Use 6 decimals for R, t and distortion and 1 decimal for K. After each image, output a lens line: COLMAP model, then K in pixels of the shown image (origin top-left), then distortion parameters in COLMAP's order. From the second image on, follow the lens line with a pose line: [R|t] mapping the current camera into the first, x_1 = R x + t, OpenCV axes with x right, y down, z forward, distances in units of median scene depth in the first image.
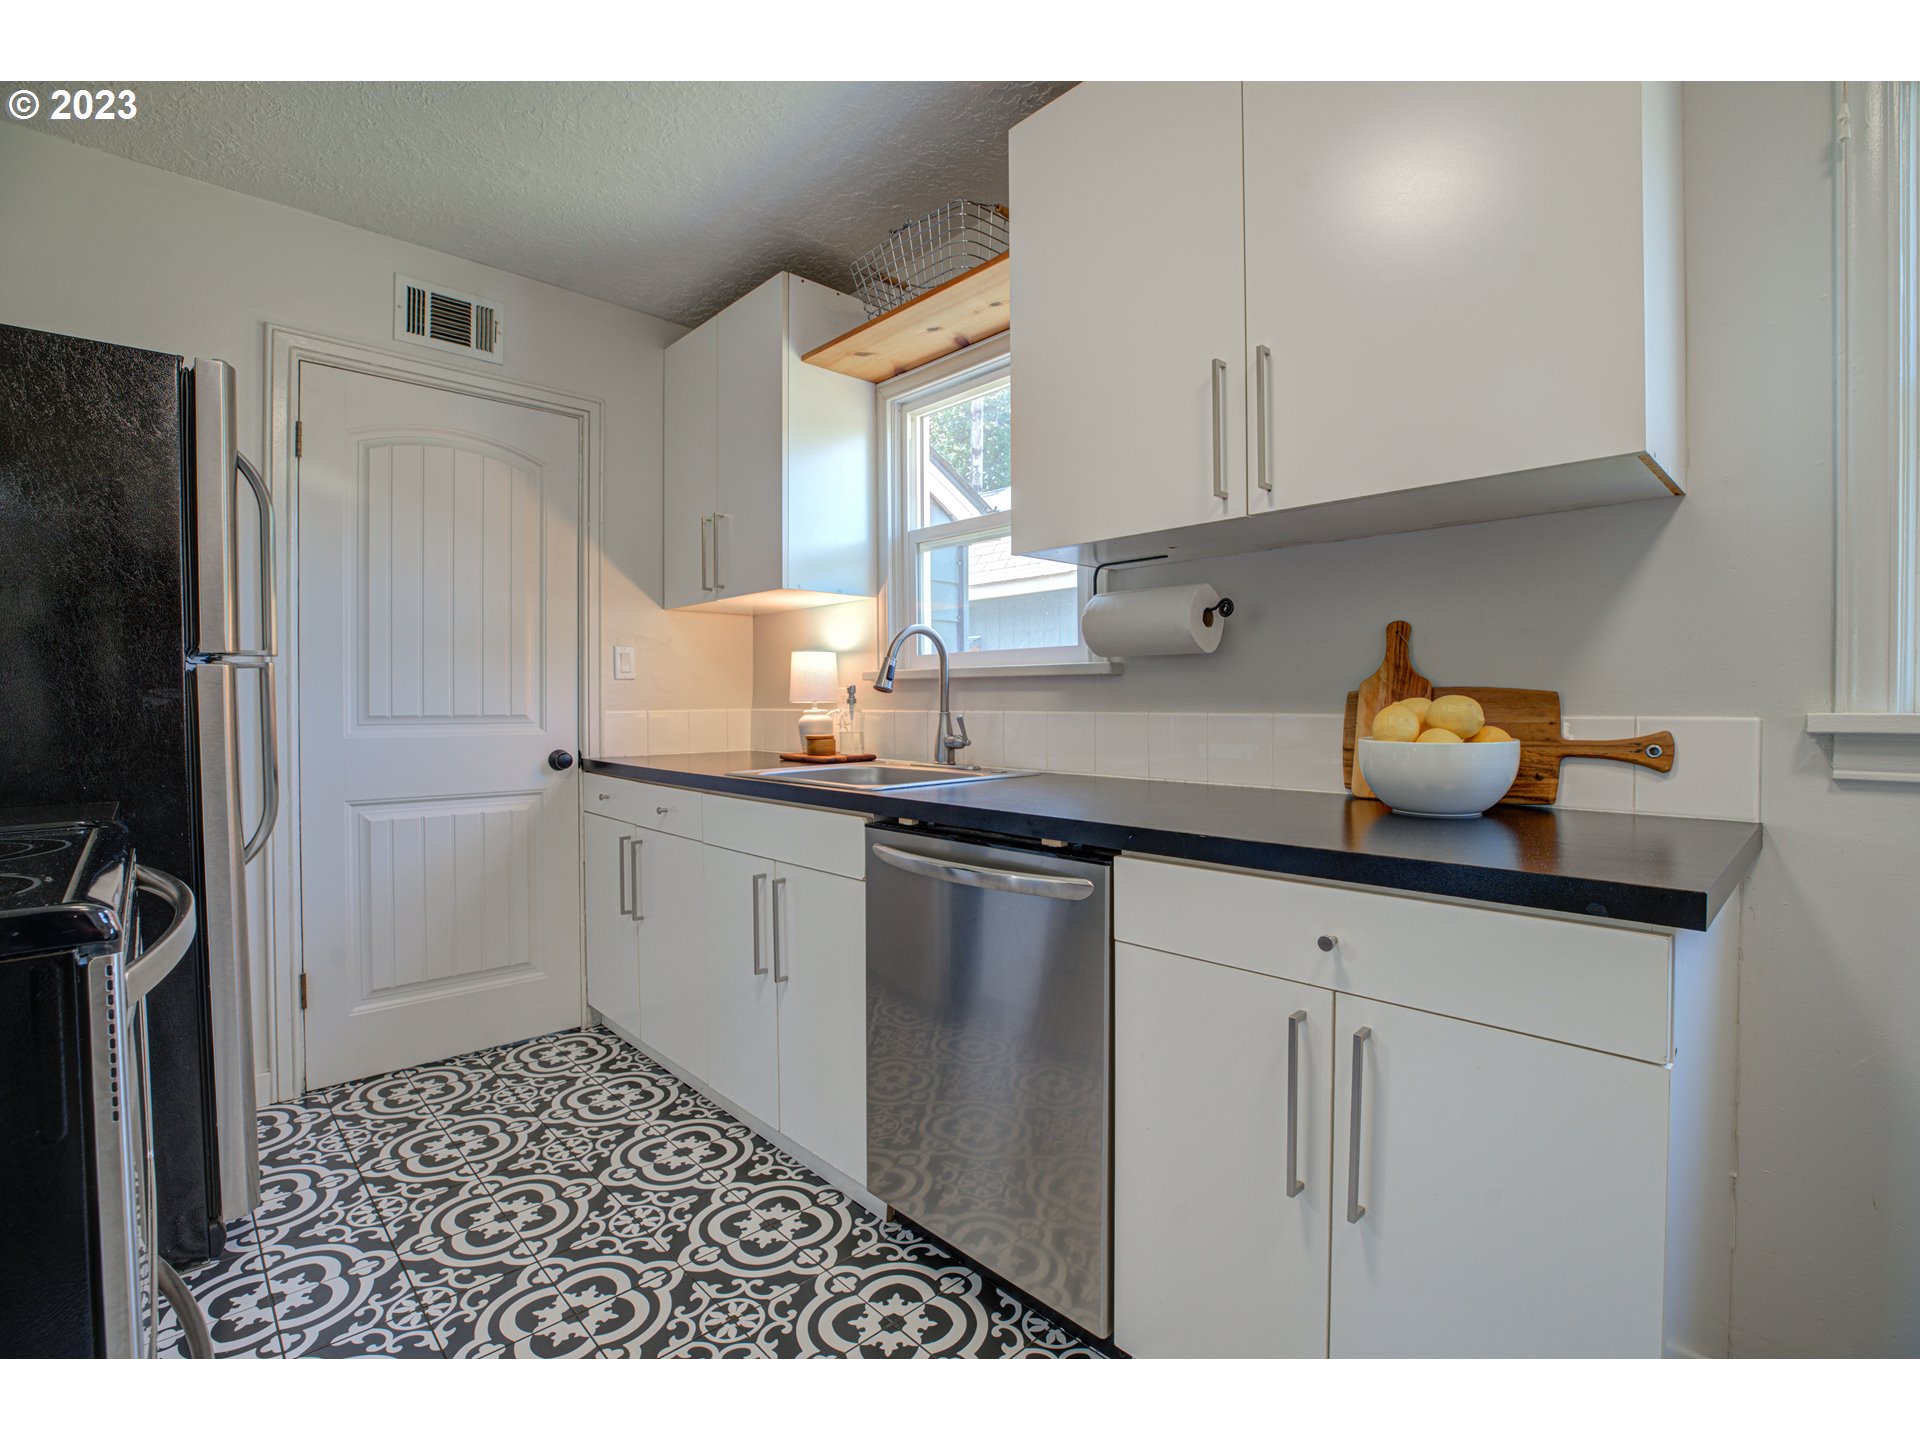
lens RADIAL K [[888.8, 0, 964.4], [0, 888.8, 712.8], [0, 0, 1]] dist [-0.046020, 0.012366]
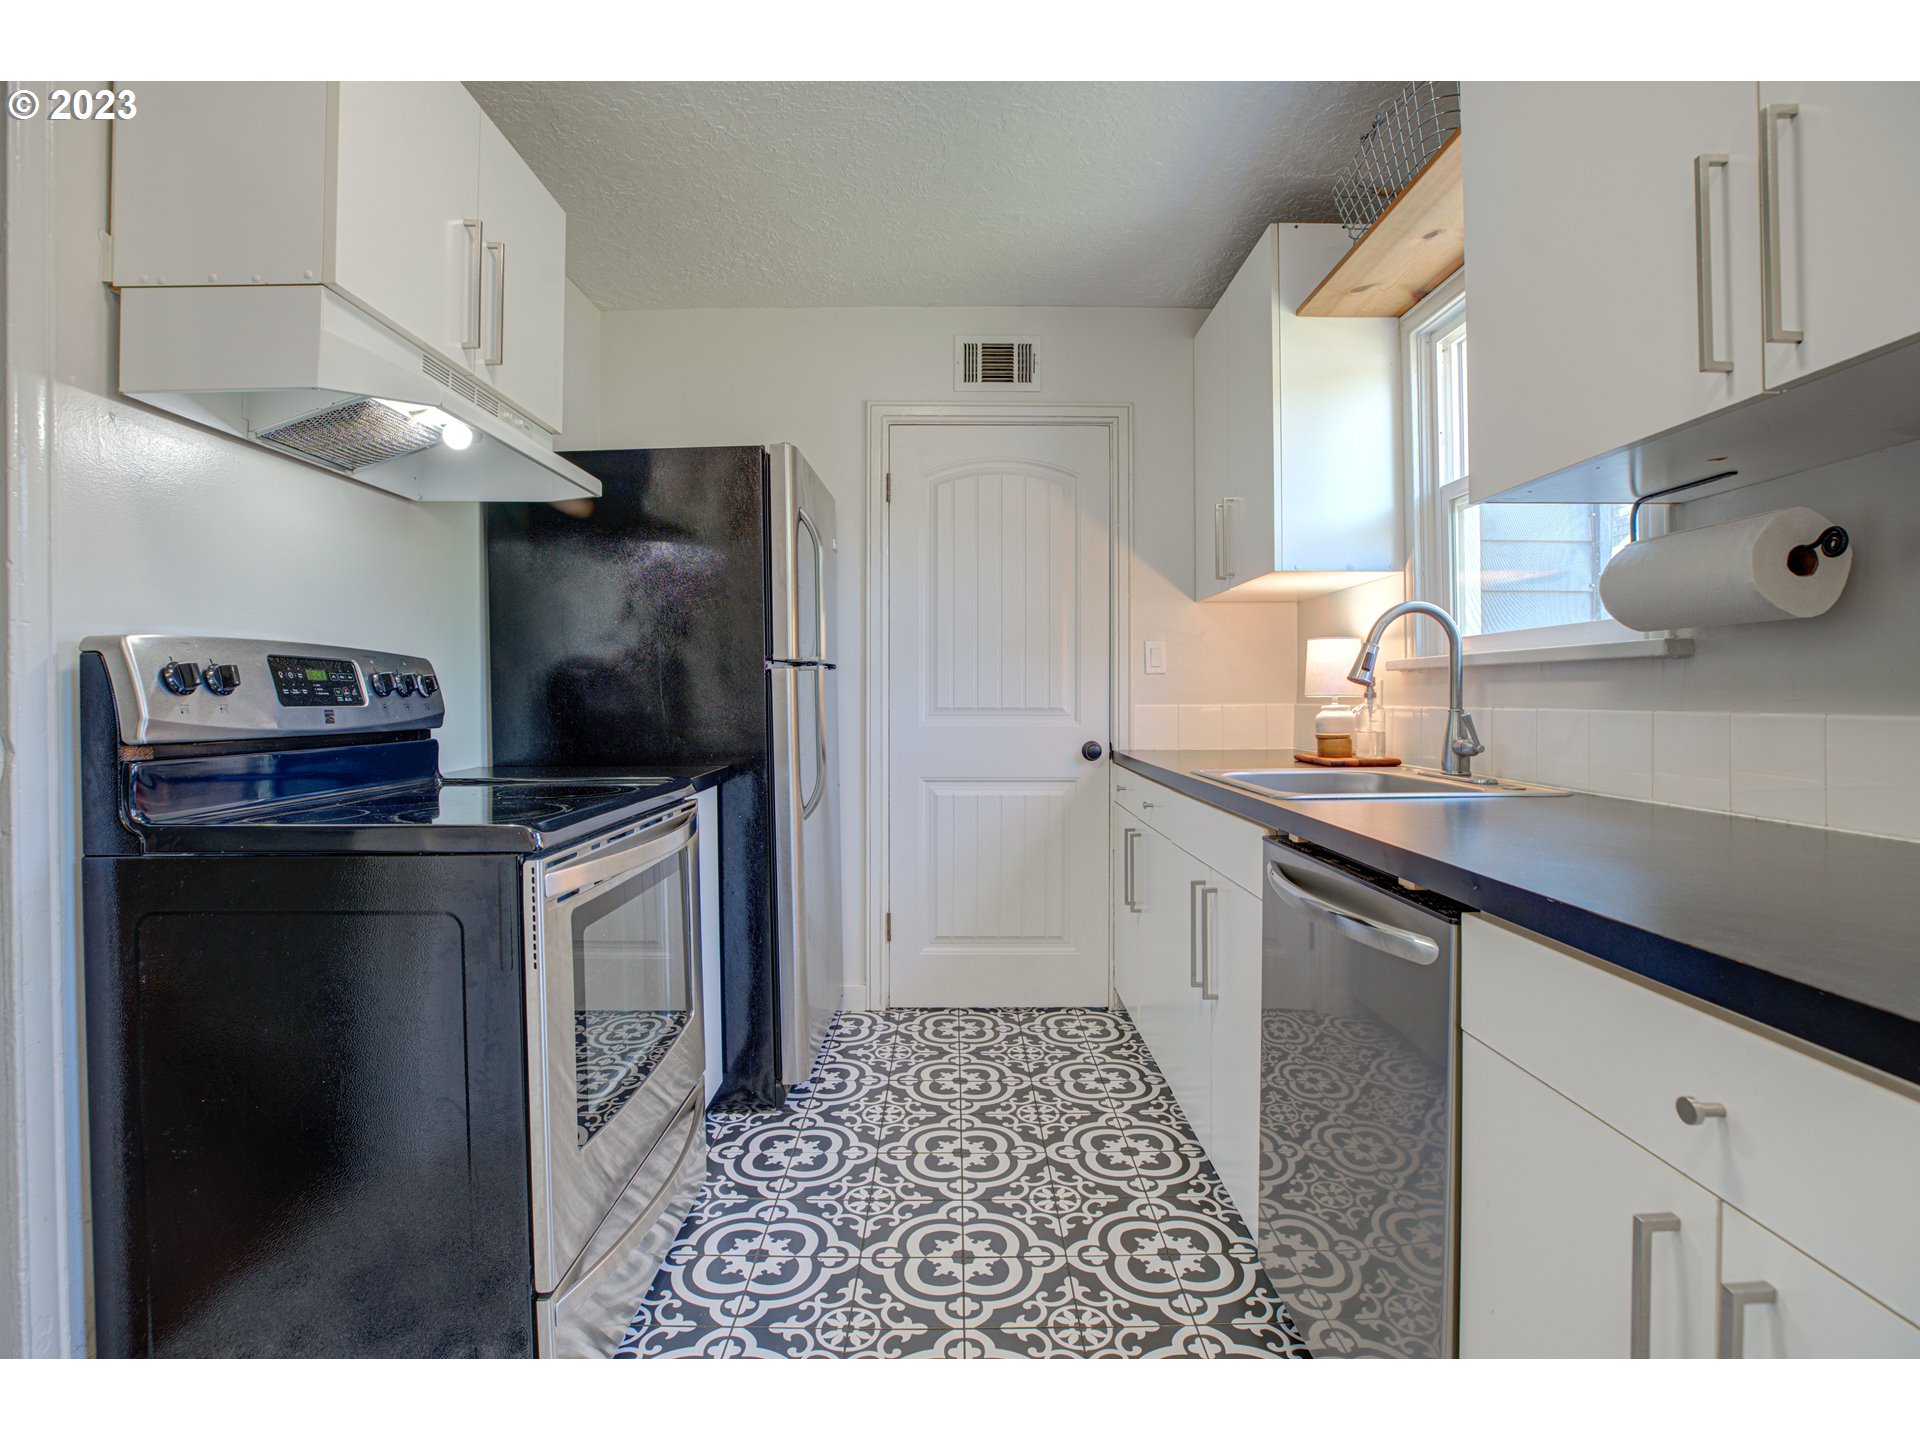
lens RADIAL K [[912.6, 0, 952.0], [0, 912.6, 699.3], [0, 0, 1]] dist [-0.042143, 0.010478]
pose [[0.723316, 0.002304, -0.690513, 0.248847], [-0.008137, 0.999953, -0.005186, -0.001991], [0.690469, 0.009370, 0.723302, 0.126288]]
